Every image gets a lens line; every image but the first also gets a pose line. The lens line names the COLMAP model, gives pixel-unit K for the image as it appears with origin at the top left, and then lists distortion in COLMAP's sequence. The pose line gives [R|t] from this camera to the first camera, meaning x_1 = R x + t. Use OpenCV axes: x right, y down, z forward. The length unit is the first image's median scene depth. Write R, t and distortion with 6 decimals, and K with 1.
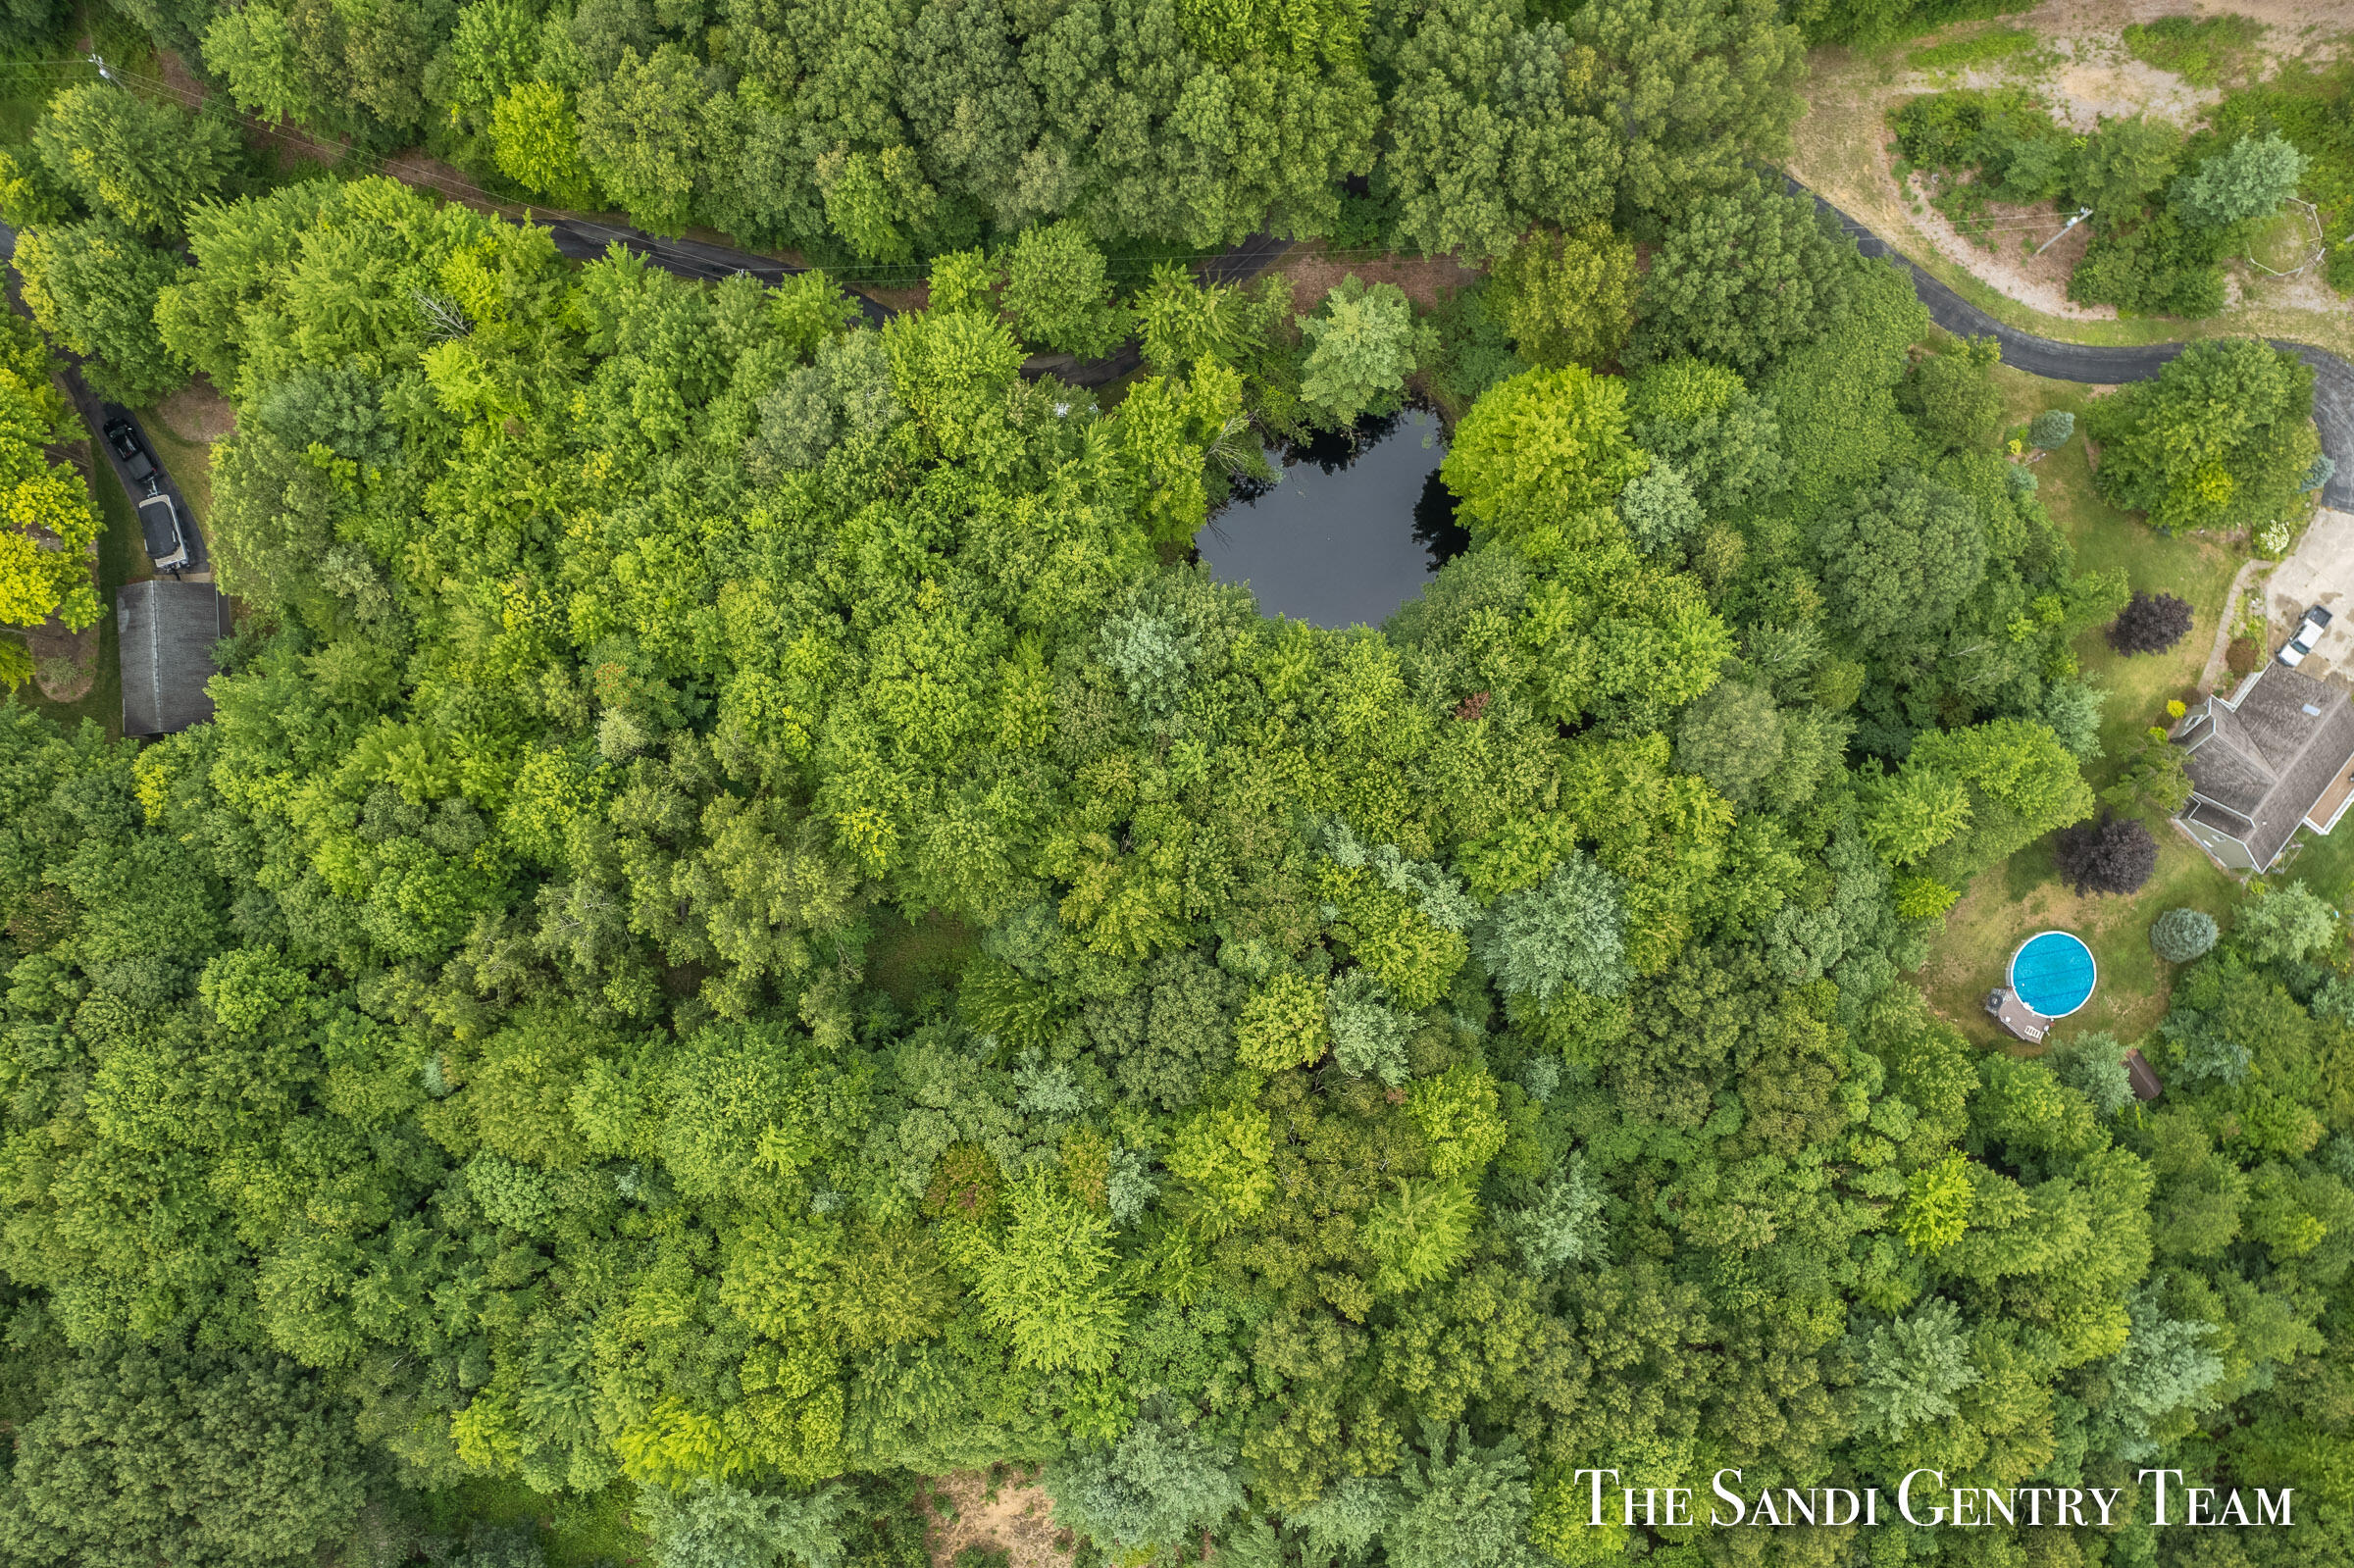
lens RADIAL K [[1777.2, 0, 1157.7], [0, 1777.2, 1049.6], [0, 0, 1]] dist [-0.087575, 0.093831]
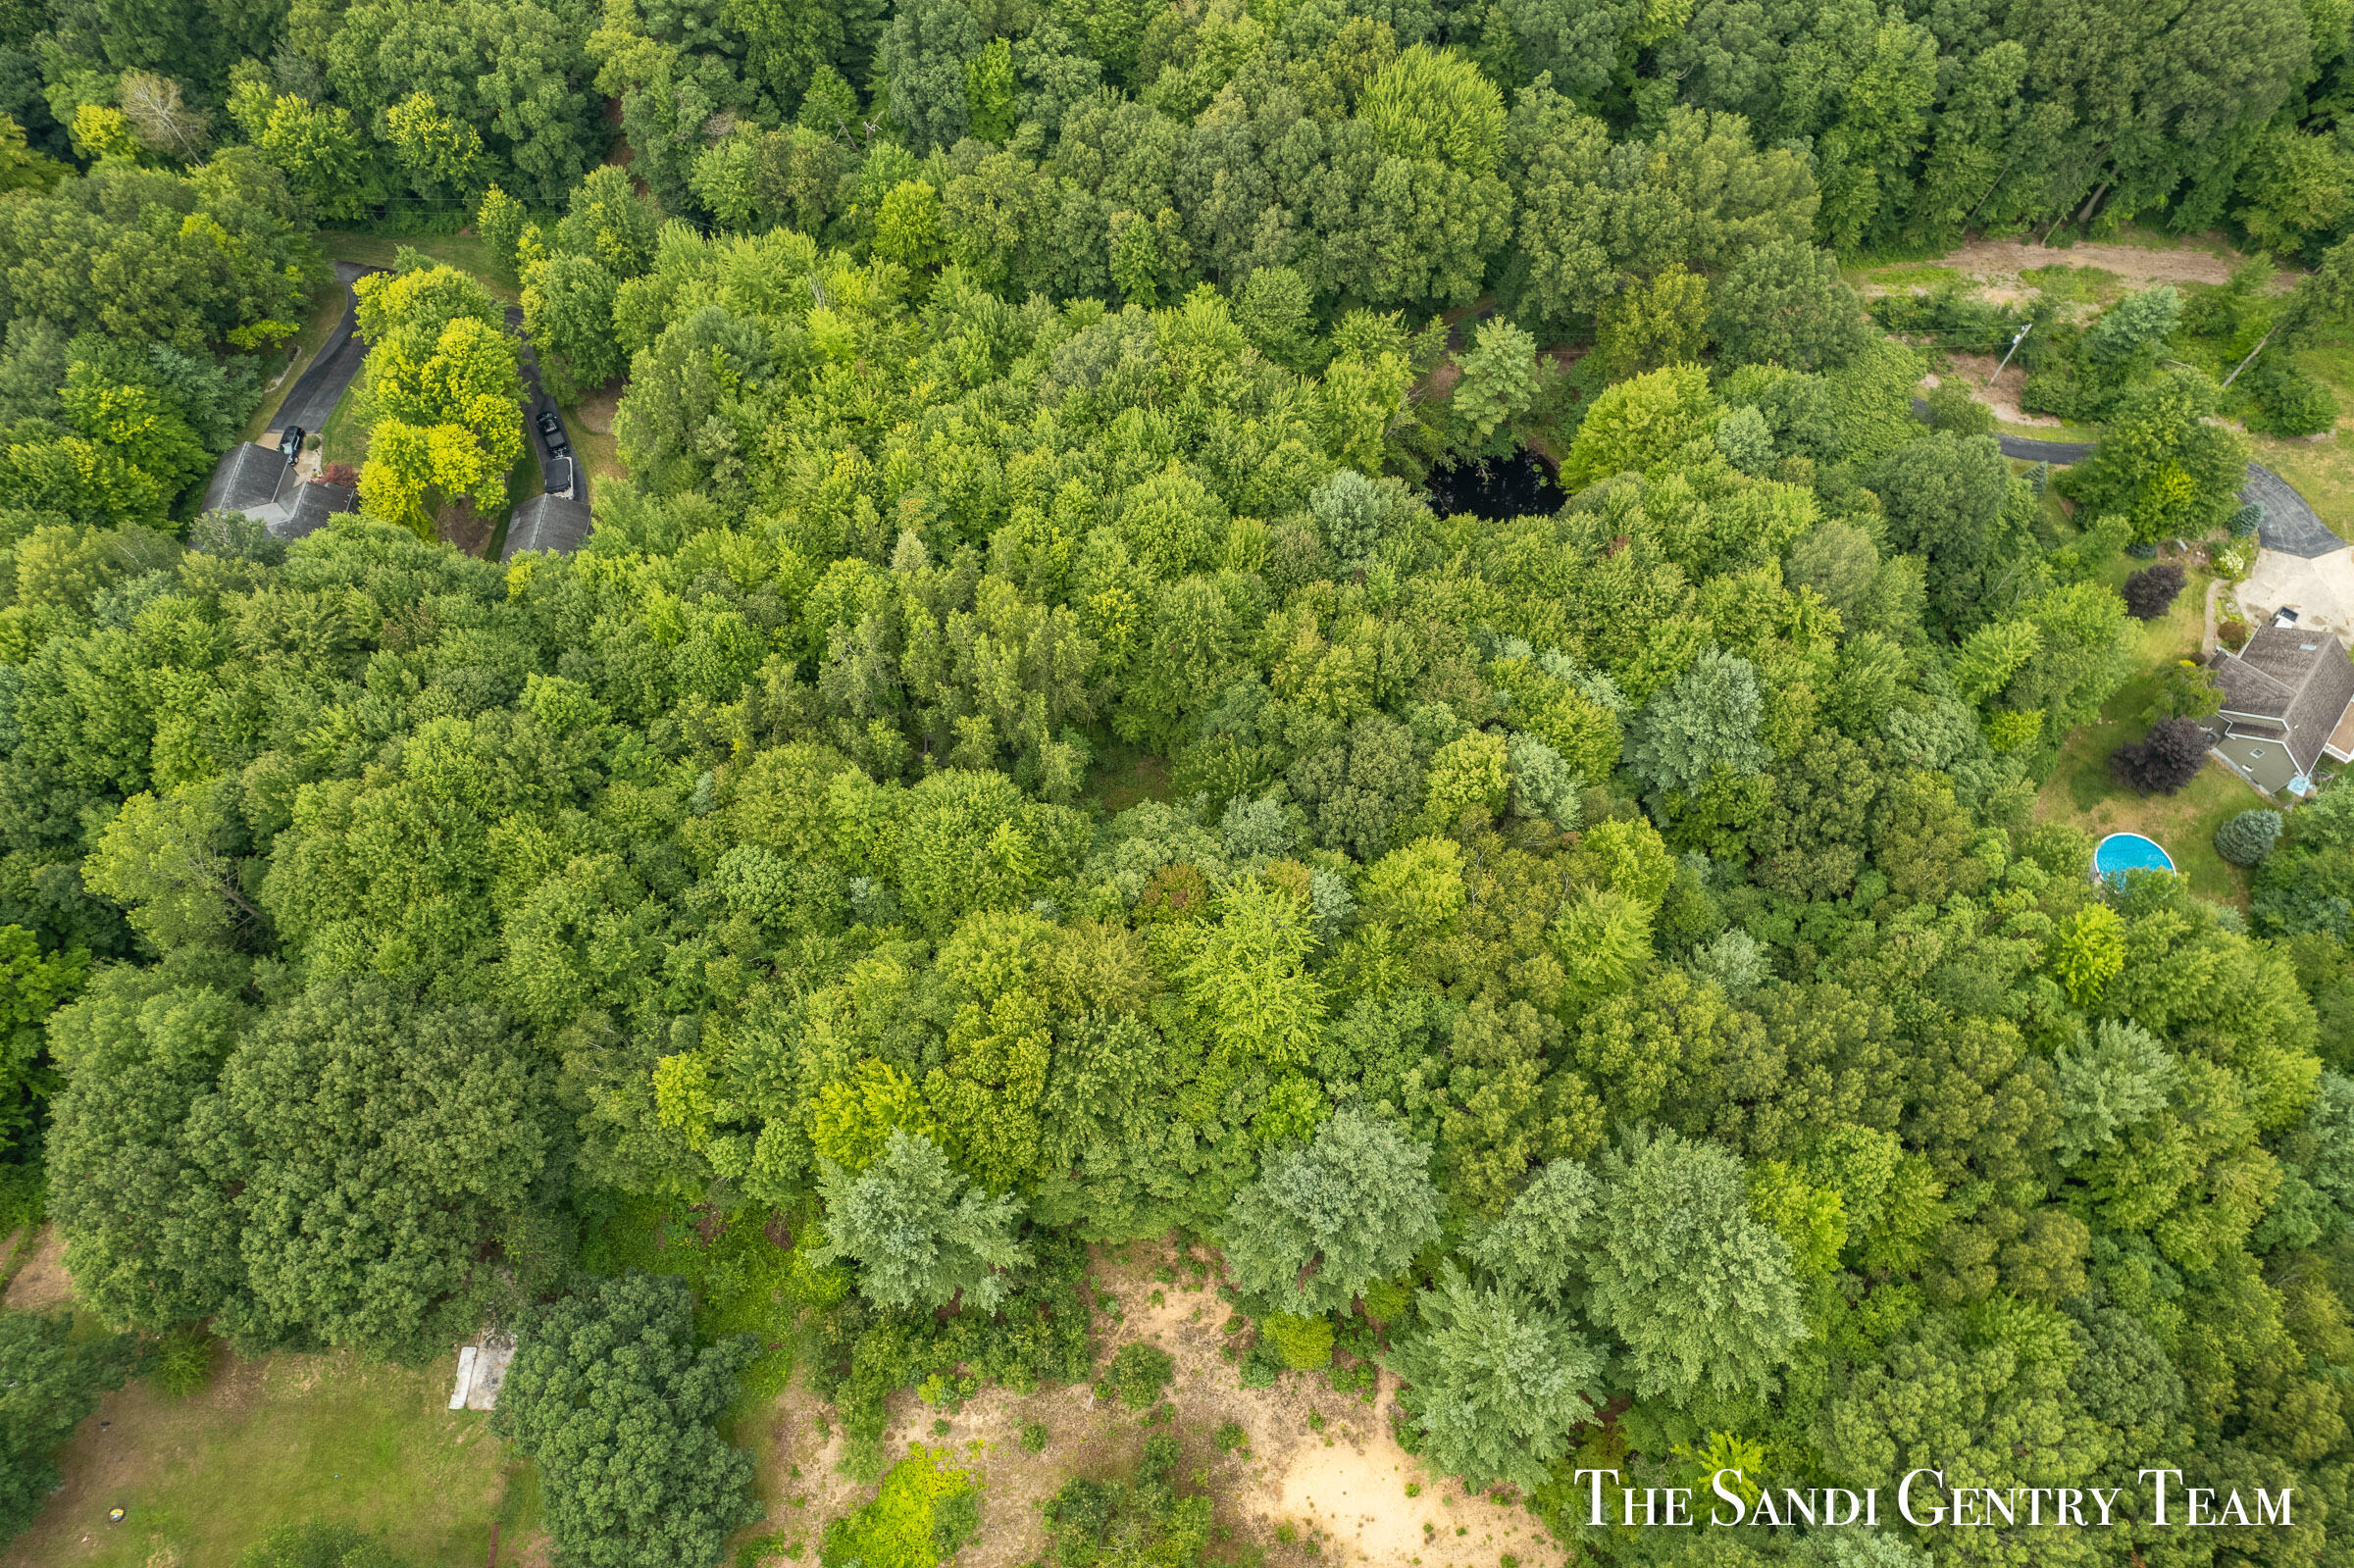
lens RADIAL K [[1520.3, 0, 1177.0], [0, 1520.3, 784.0], [0, 0, 1]] dist [-0.085992, 0.101161]
pose [[0.998359, 0.049977, -0.027961, -0.086184], [-0.057265, 0.875199, -0.480361, 0.465678], [0.000464, 0.481174, 0.876625, 0.159913]]
